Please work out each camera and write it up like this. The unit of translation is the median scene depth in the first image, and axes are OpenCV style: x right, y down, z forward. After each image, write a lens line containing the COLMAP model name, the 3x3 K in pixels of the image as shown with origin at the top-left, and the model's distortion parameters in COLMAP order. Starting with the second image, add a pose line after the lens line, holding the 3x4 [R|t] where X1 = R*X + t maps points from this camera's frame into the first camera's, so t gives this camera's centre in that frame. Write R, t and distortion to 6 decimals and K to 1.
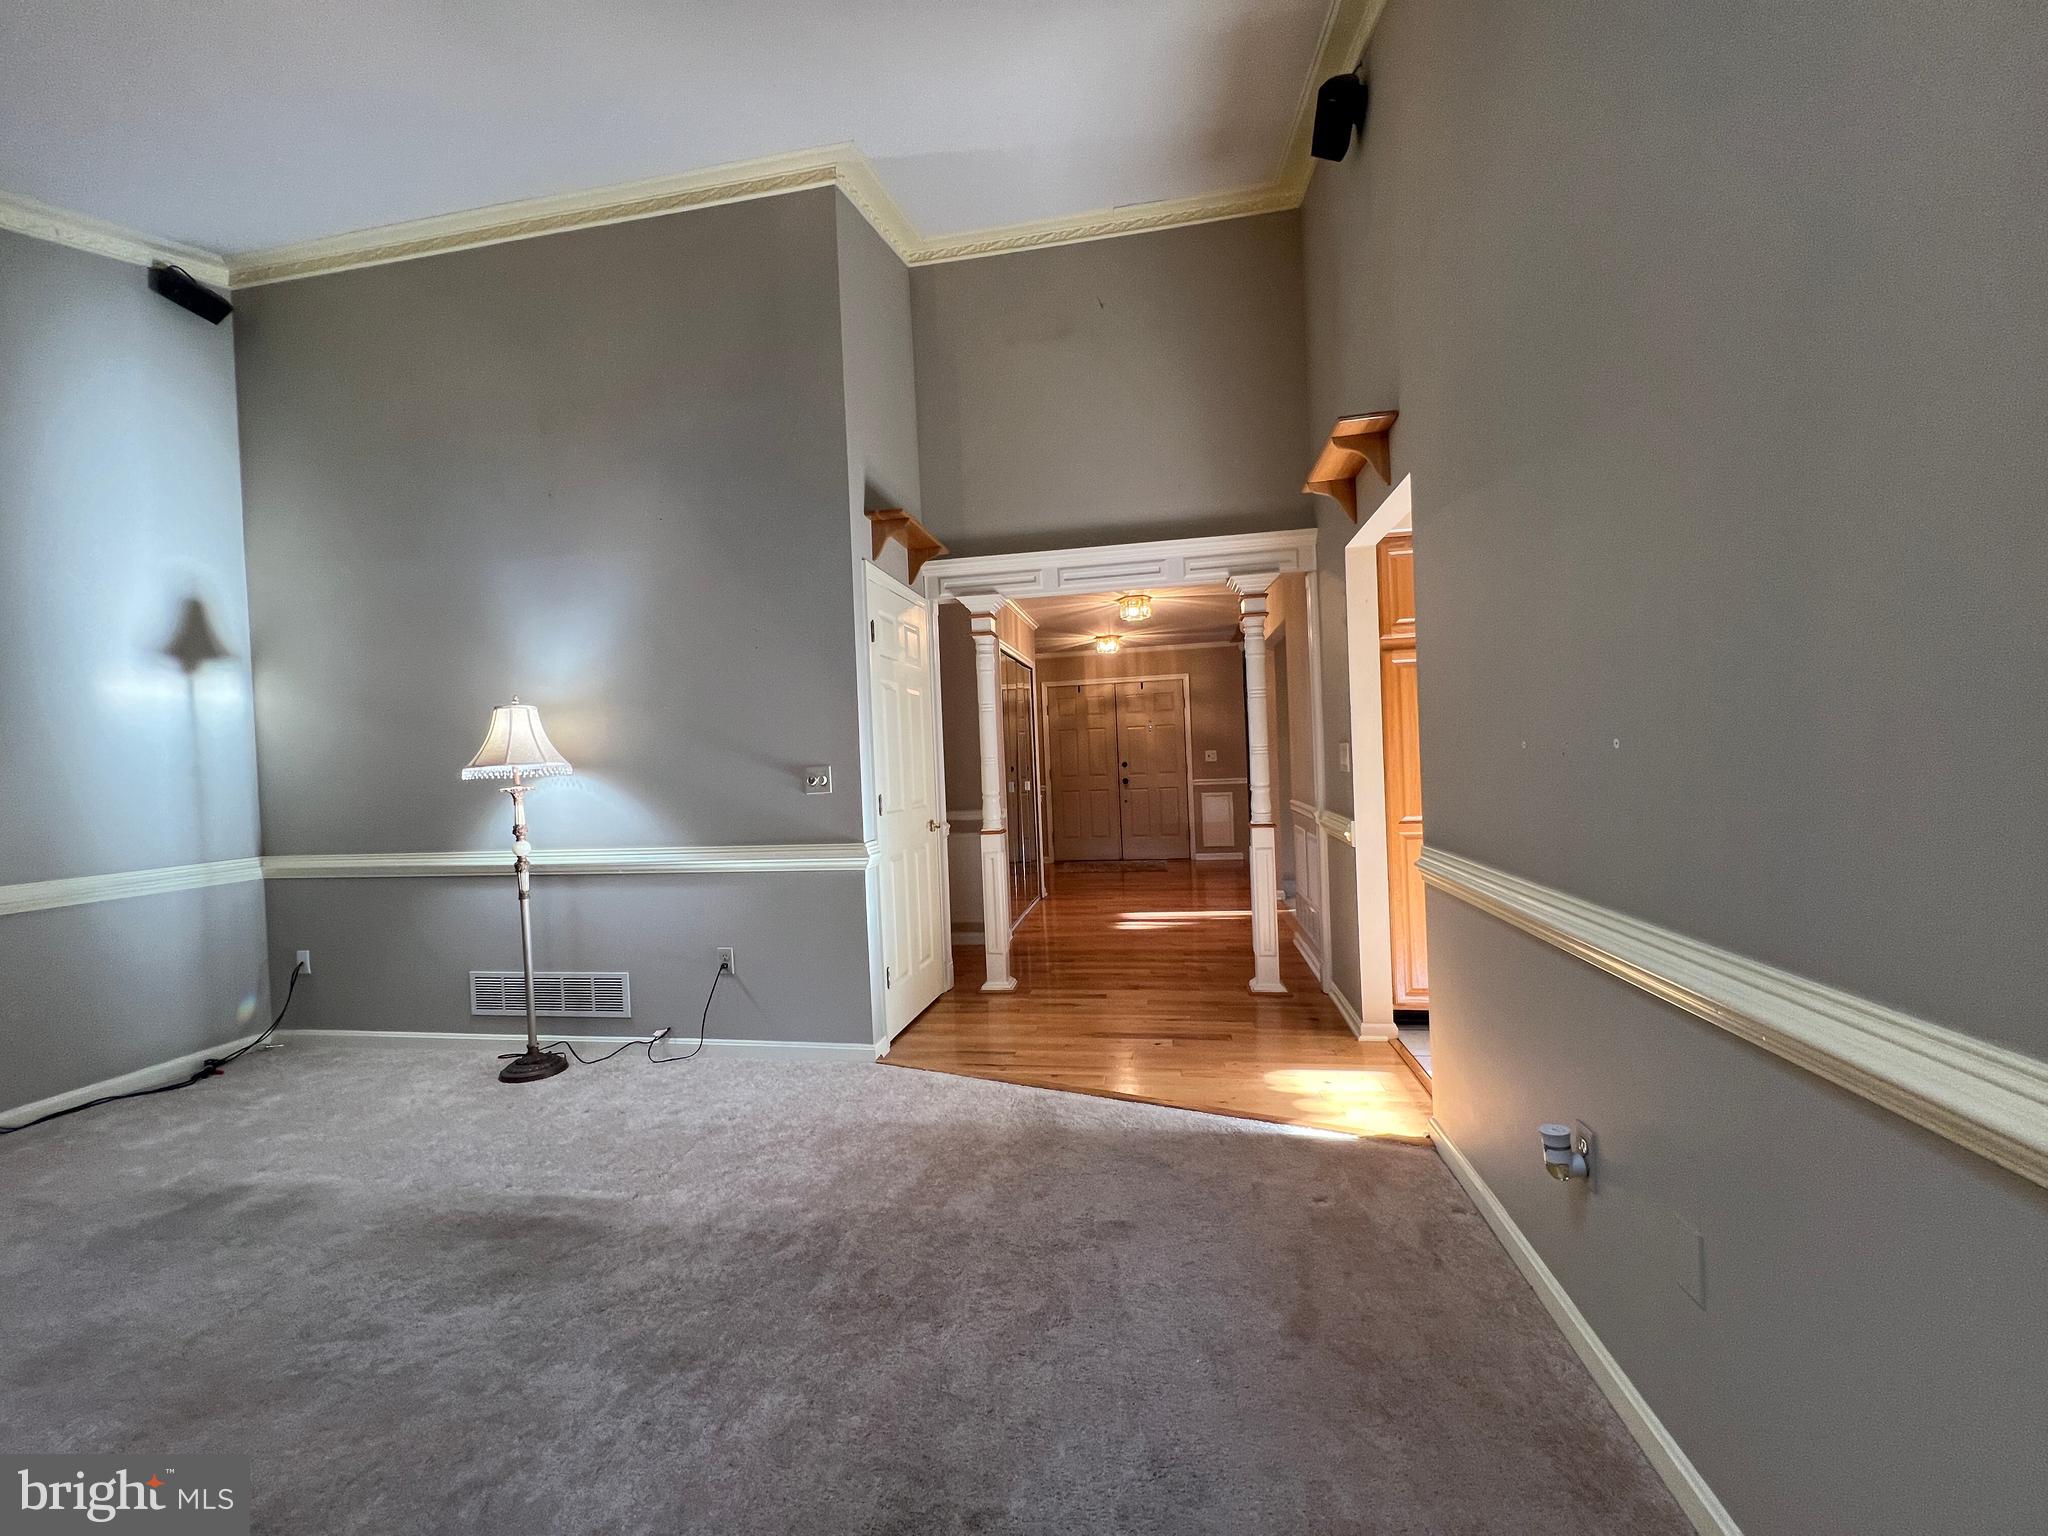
lens RADIAL K [[814.9, 0, 1021.7], [0, 814.9, 766.2], [0, 0, 1]] dist [-0.002673, -0.000131]
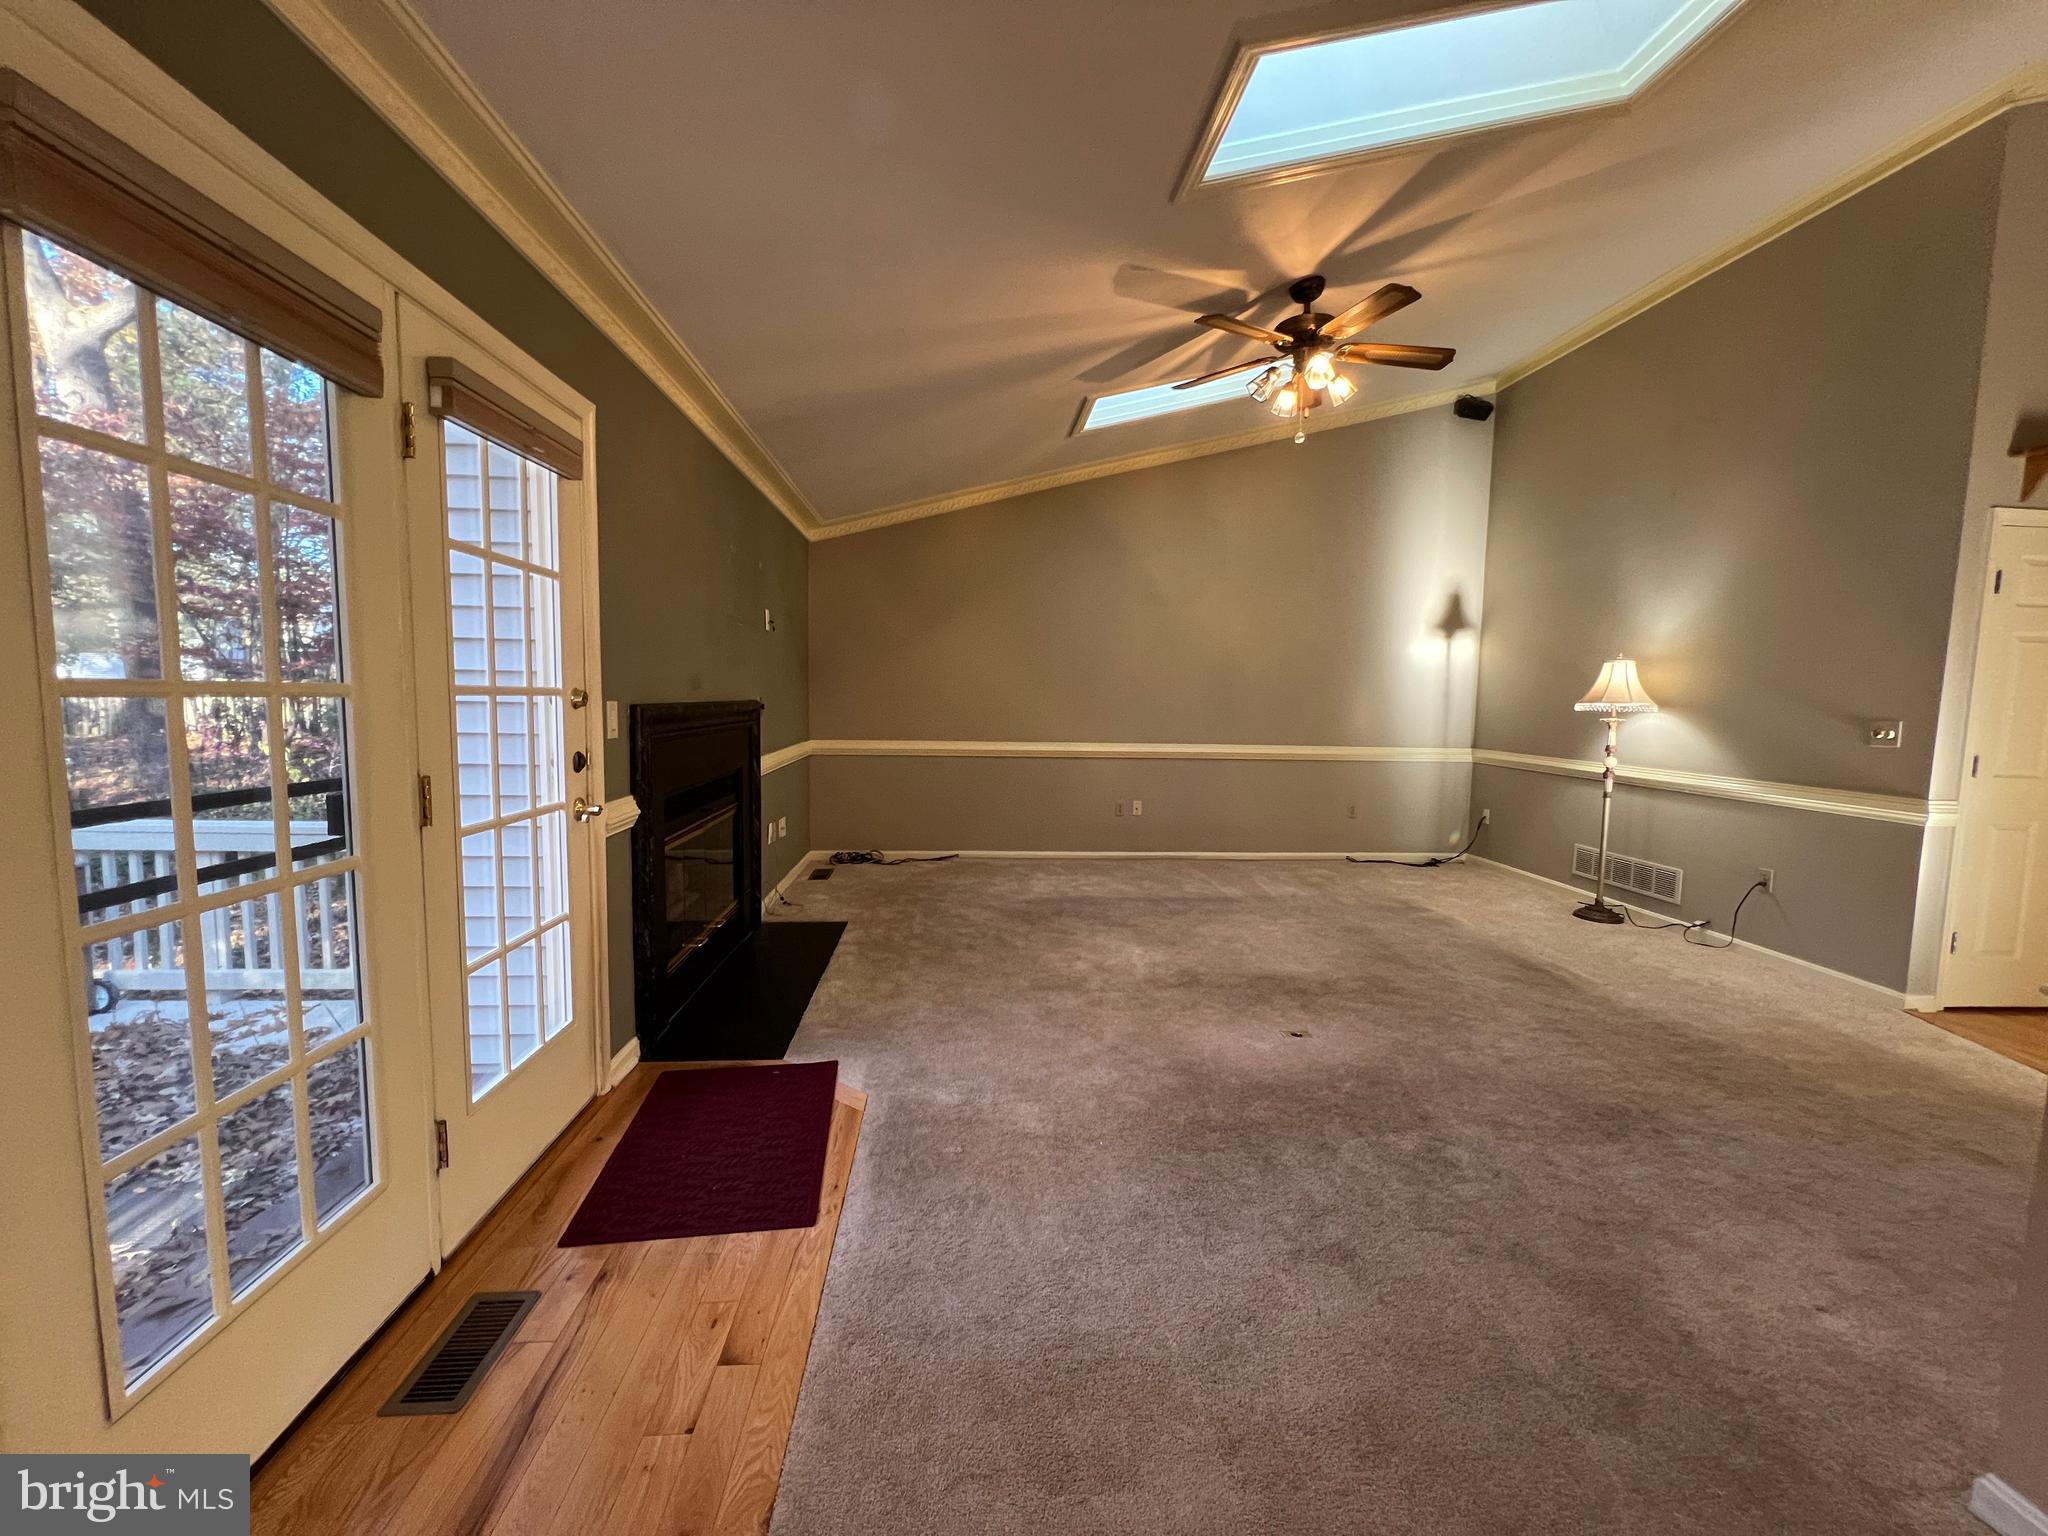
lens RADIAL K [[818.6, 0, 1019.8], [0, 818.6, 767.7], [0, 0, 1]] dist [-0.004437, 0.000156]
pose [[0.247867, 0.134885, -0.959358, 0.491950], [-0.038054, 0.990851, 0.129481, -0.033529], [0.968046, 0.004413, 0.250733, -0.345868]]
